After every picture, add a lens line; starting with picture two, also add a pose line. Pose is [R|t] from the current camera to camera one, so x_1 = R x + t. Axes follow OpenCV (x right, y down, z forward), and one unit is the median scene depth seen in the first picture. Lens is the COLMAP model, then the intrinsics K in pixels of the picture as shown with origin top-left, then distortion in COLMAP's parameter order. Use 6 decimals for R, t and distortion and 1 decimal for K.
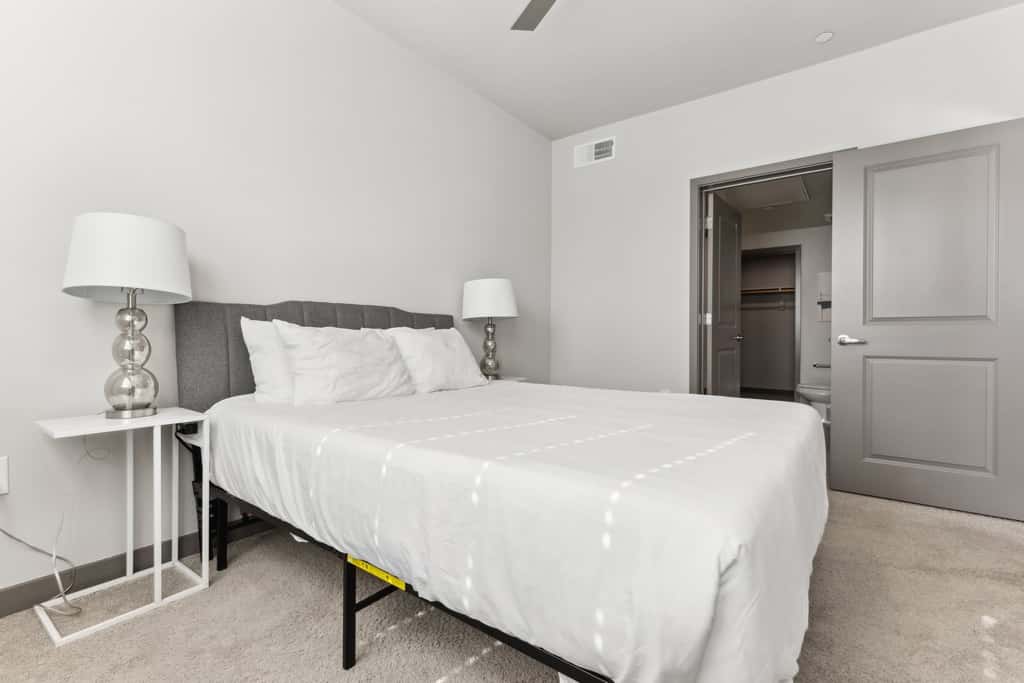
lens RADIAL K [[460.5, 0, 513.4], [0, 460.5, 336.6], [0, 0, 1]] dist [0.004207, -0.000227]
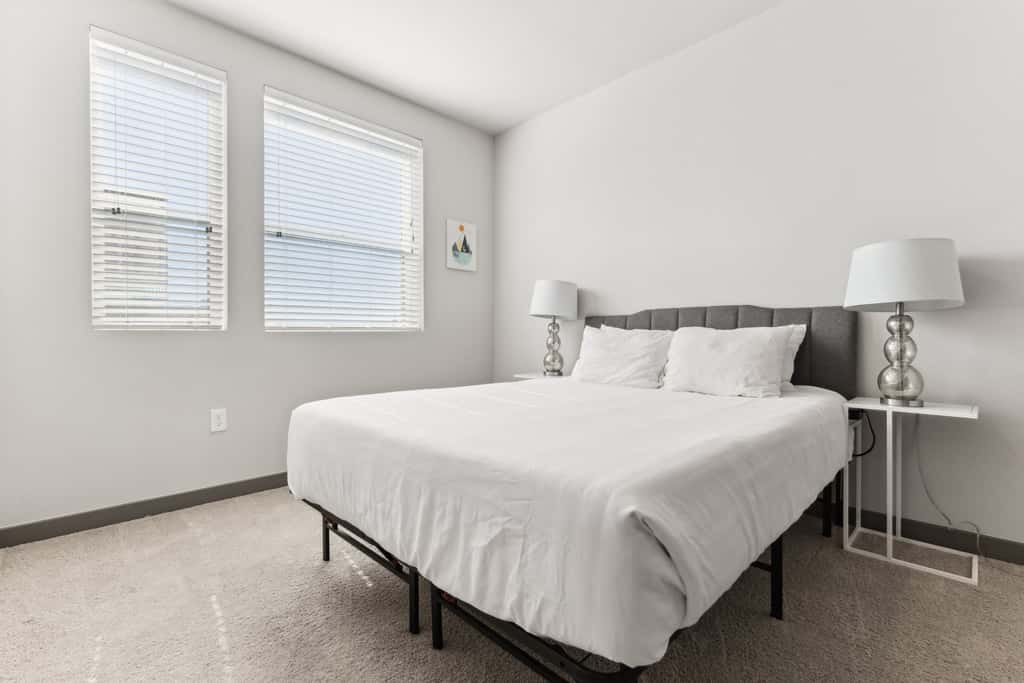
lens RADIAL K [[453.5, 0, 513.2], [0, 453.5, 335.2], [0, 0, 1]] dist [0.003433, 0.000159]
pose [[-0.144619, 0.011068, -0.989426, 0.792086], [0.013191, 0.999870, 0.009257, -0.018253], [0.989400, -0.011713, -0.144746, 0.691983]]
